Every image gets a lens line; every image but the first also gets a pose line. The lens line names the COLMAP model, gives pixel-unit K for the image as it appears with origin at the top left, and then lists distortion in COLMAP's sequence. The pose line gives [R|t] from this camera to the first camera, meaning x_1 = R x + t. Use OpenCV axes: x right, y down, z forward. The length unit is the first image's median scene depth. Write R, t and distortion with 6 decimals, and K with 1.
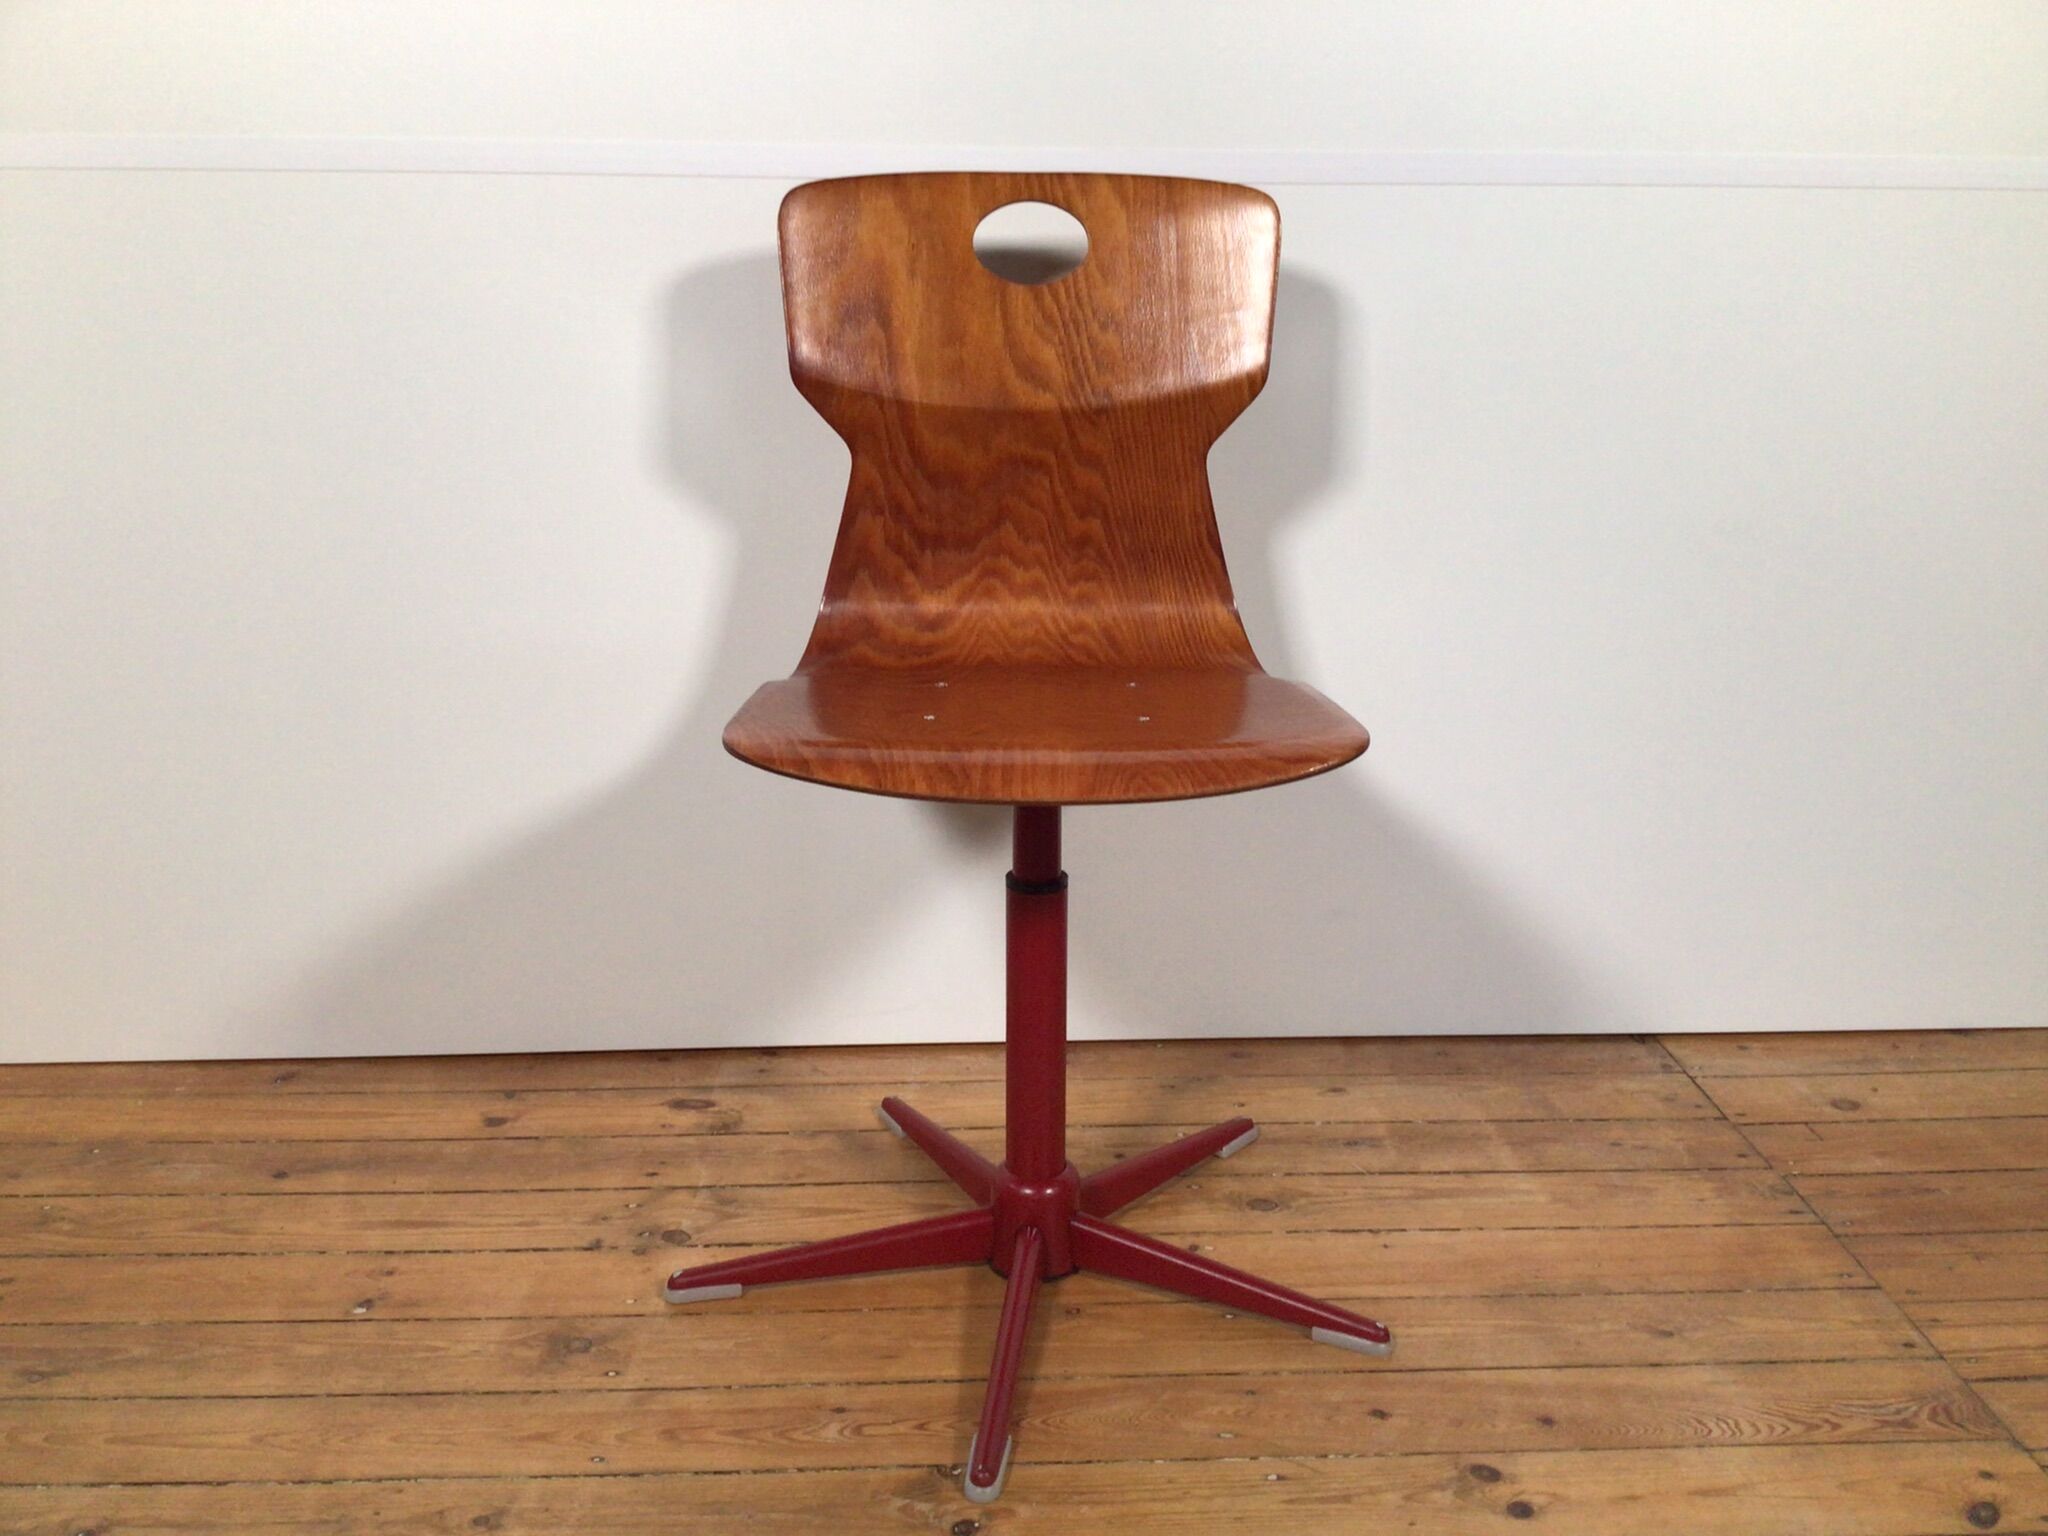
lens RADIAL K [[1770.4, 0, 1027.4], [0, 1770.4, 784.3], [0, 0, 1]] dist [0.091669, -0.145129]
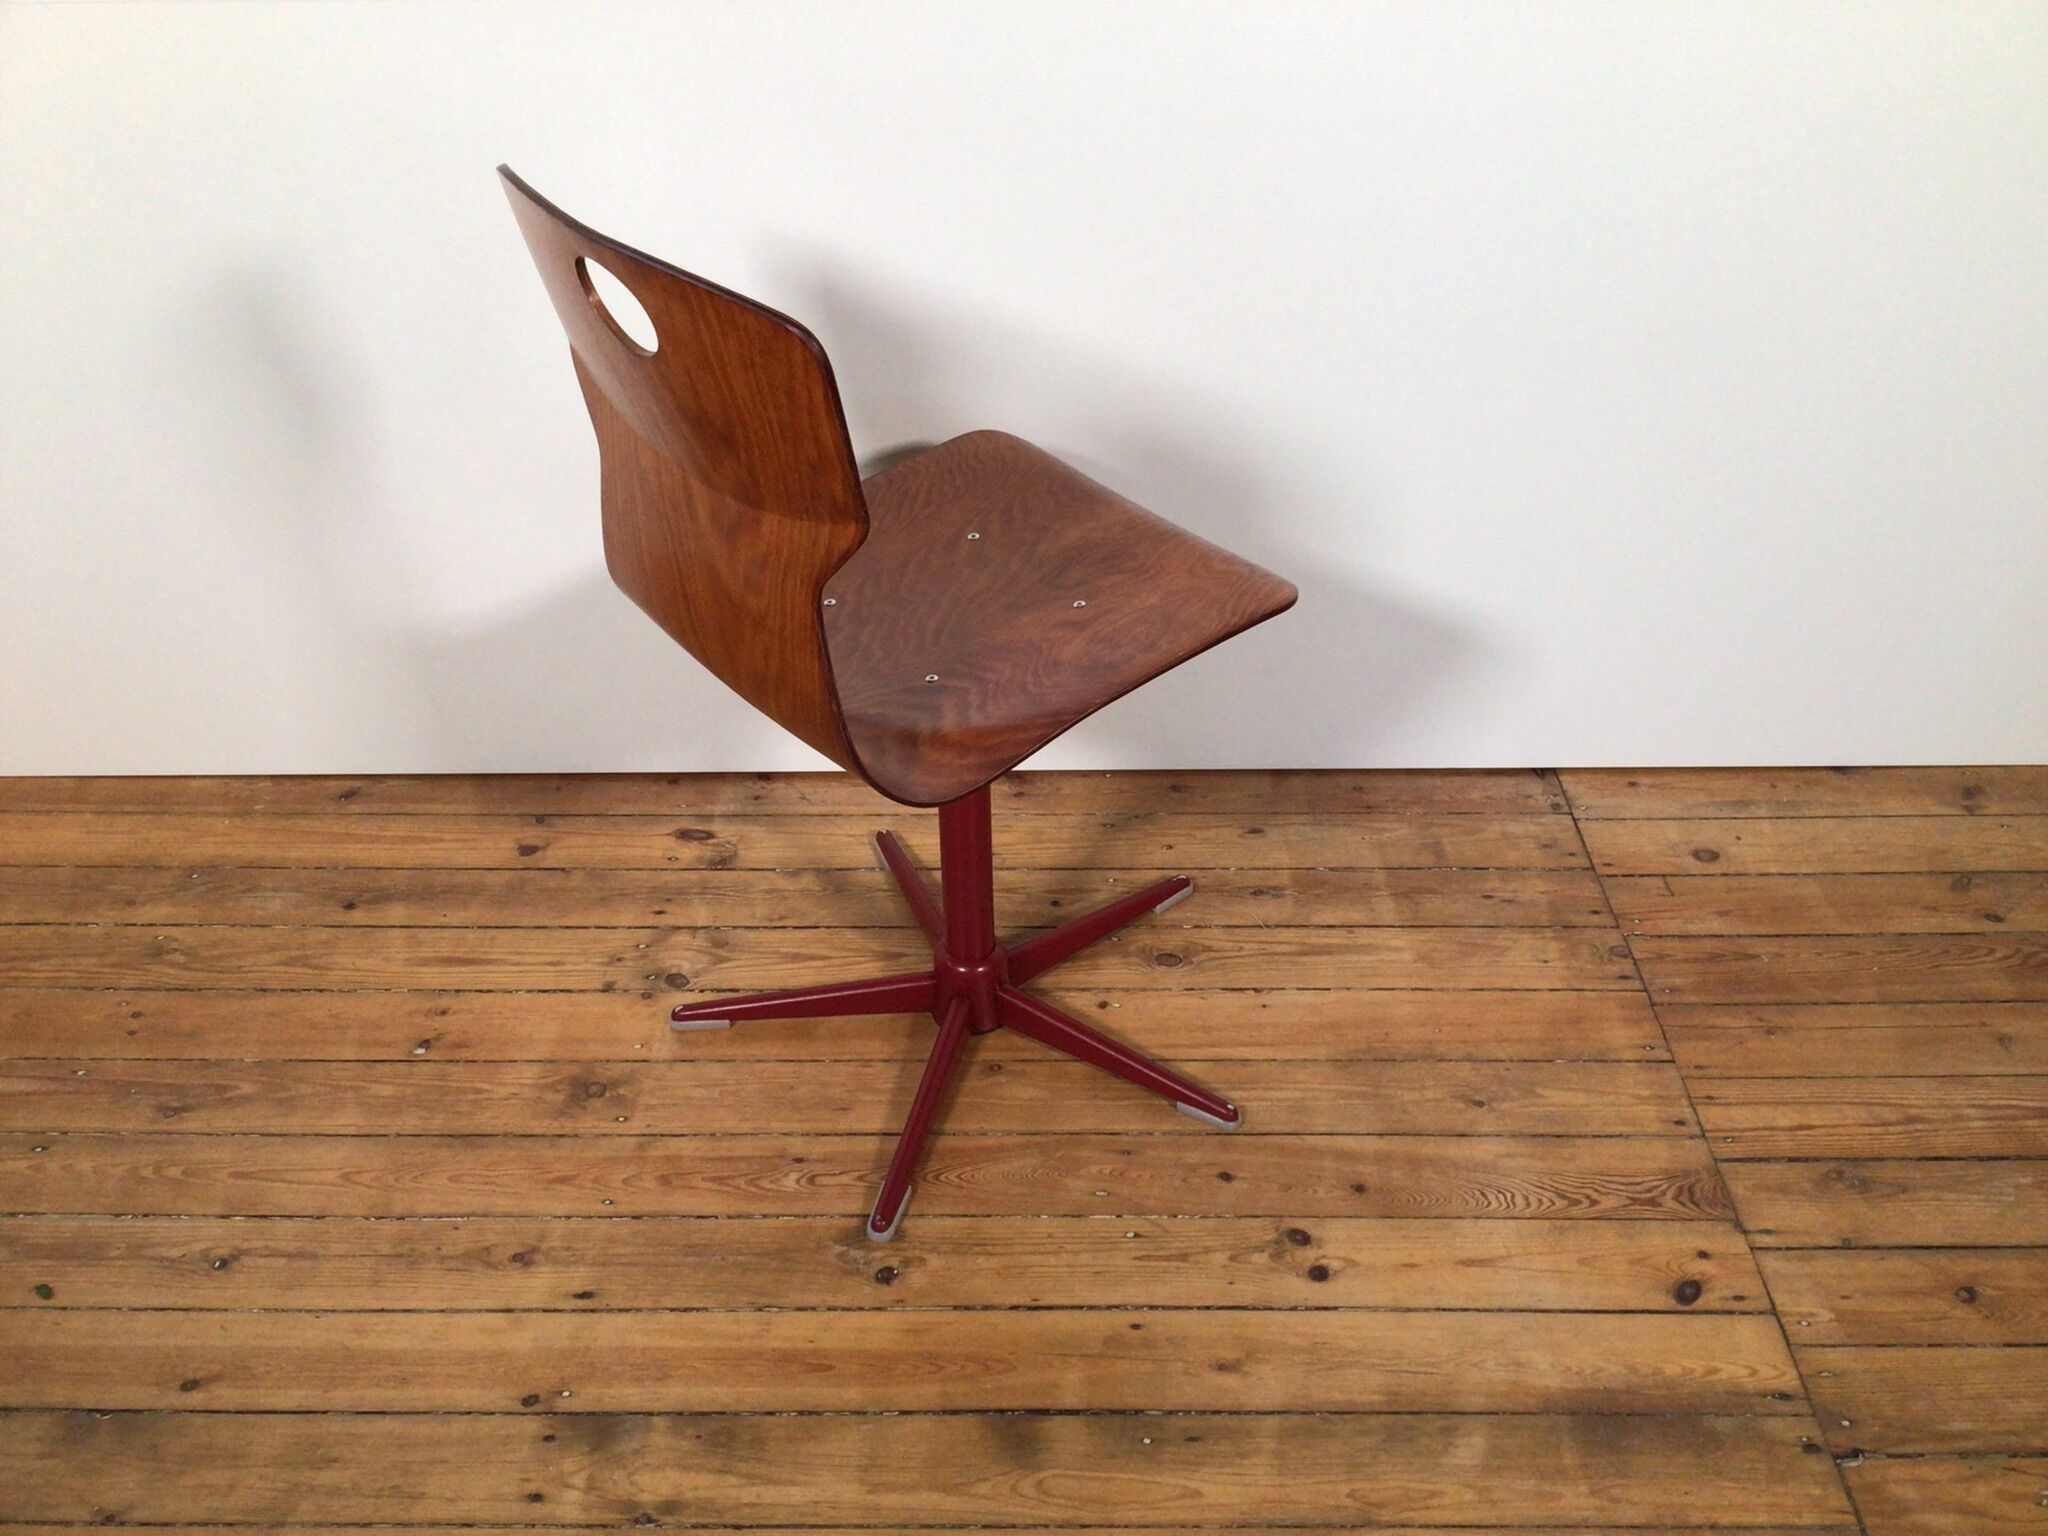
lens RADIAL K [[1770.4, 0, 1028.1], [0, 1770.4, 737.3], [0, 0, 1]] dist [0.091669, -0.145129]
pose [[0.998706, 0.031756, -0.039722, 0.088322], [-0.017490, 0.947904, 0.318076, -0.305062], [0.047753, -0.316969, 0.947233, -0.084818]]
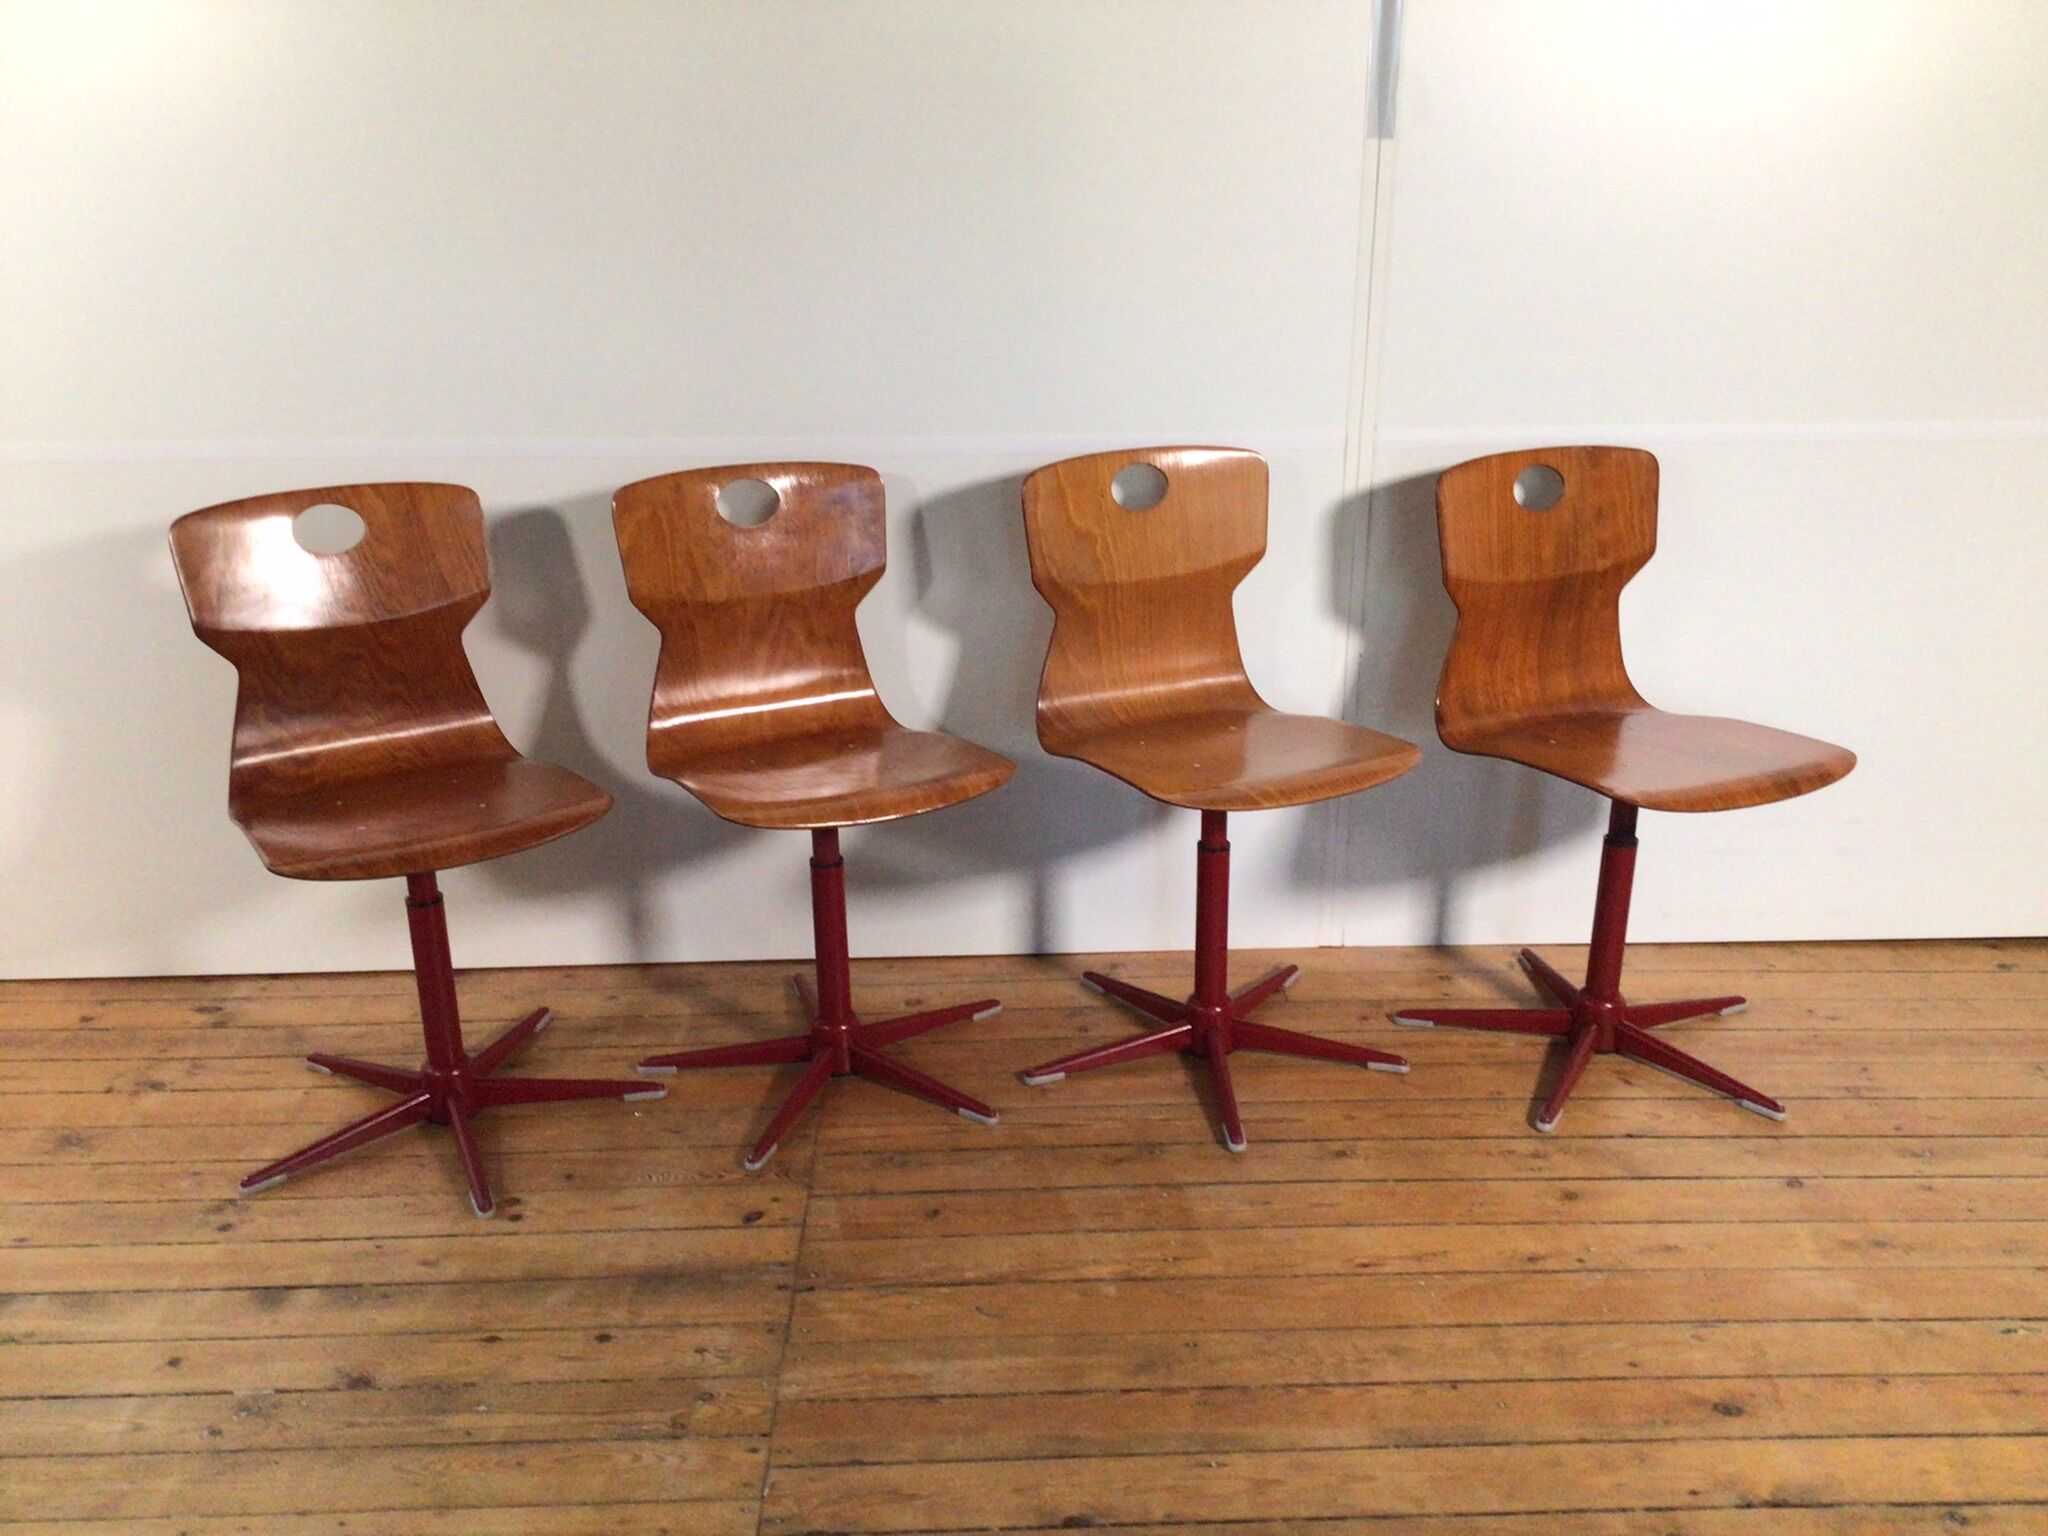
lens RADIAL K [[1770.4, 0, 1027.7], [0, 1770.4, 772.8], [0, 0, 1]] dist [0.091669, -0.145129]
pose [[0.999469, -0.009717, -0.031100, 0.759405], [0.011906, 0.997405, 0.071001, -0.181534], [0.030329, -0.071333, 0.996991, -0.765093]]
